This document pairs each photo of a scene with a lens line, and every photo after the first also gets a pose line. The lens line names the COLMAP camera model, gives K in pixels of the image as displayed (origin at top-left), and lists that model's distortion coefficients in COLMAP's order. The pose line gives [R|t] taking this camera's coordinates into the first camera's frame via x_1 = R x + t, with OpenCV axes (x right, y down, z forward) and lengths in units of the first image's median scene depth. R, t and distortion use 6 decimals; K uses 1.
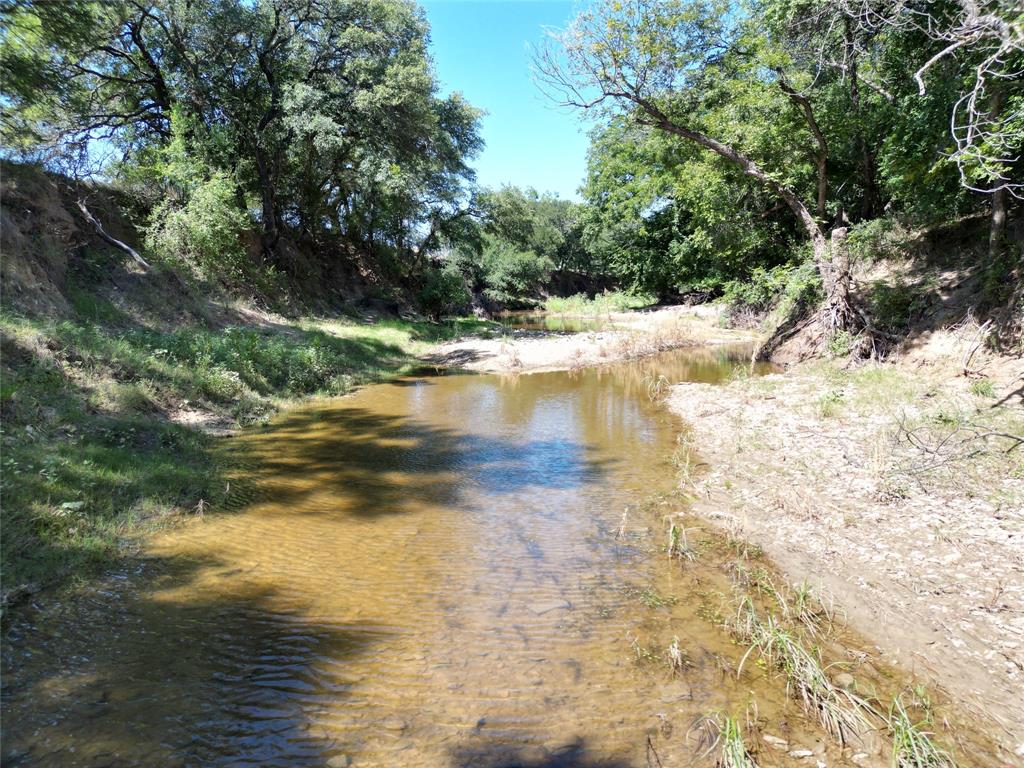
lens RADIAL K [[712.0, 0, 506.9], [0, 712.0, 382.8], [0, 0, 1]] dist [0.068778, -0.063324]
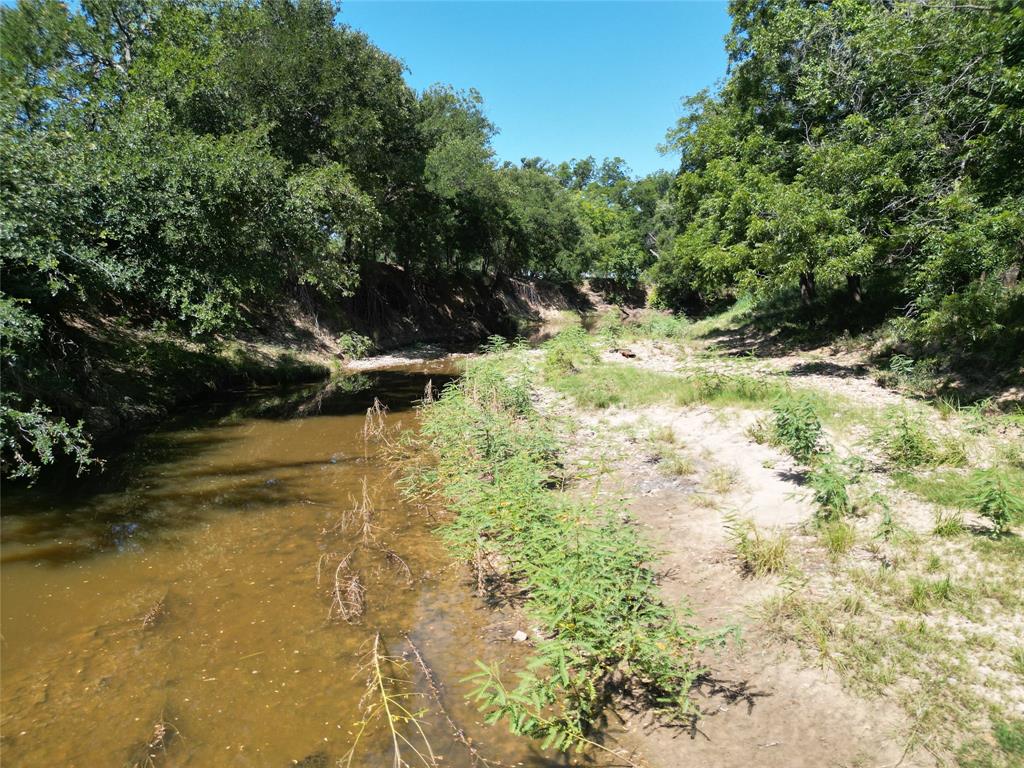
lens RADIAL K [[712.0, 0, 506.9], [0, 712.0, 382.8], [0, 0, 1]] dist [0.068778, -0.063324]
pose [[0.933411, -0.047726, 0.355622, 0.025159], [0.047584, 0.998825, 0.009151, -0.113517], [-0.355641, 0.008380, 0.934585, 0.784379]]
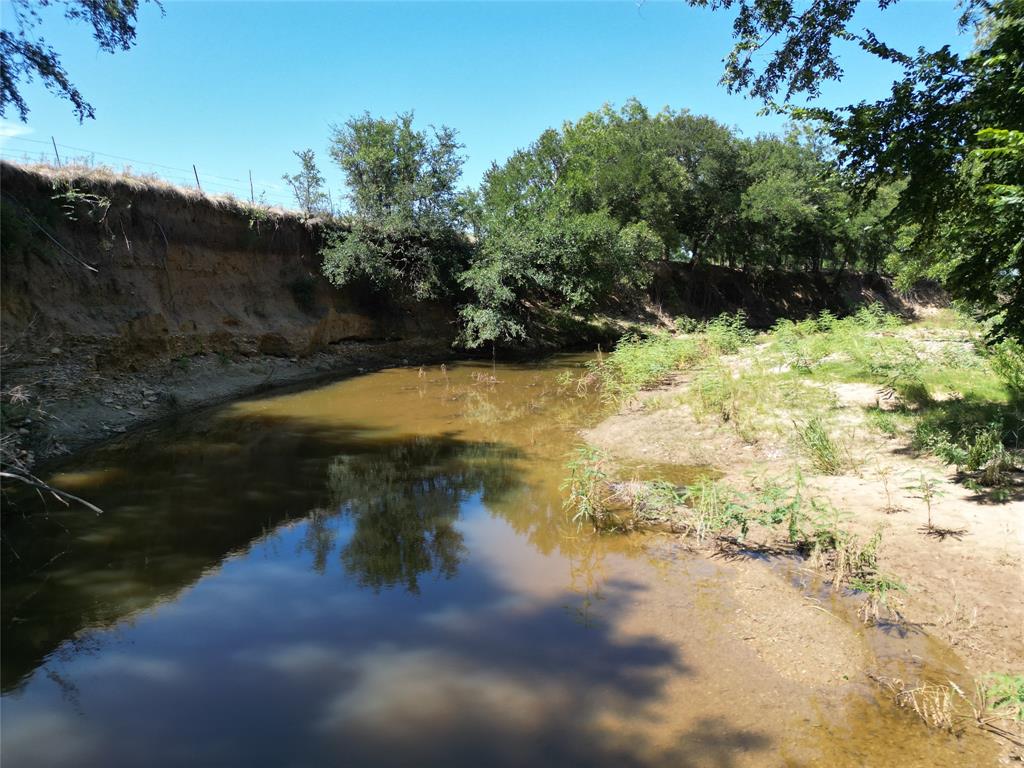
lens RADIAL K [[712.0, 0, 506.9], [0, 712.0, 382.8], [0, 0, 1]] dist [0.068778, -0.063324]
pose [[0.979869, 0.023173, -0.198293, 0.062318], [-0.023667, 0.999720, -0.000118, -0.083895], [0.198235, 0.004809, 0.980143, 0.583429]]
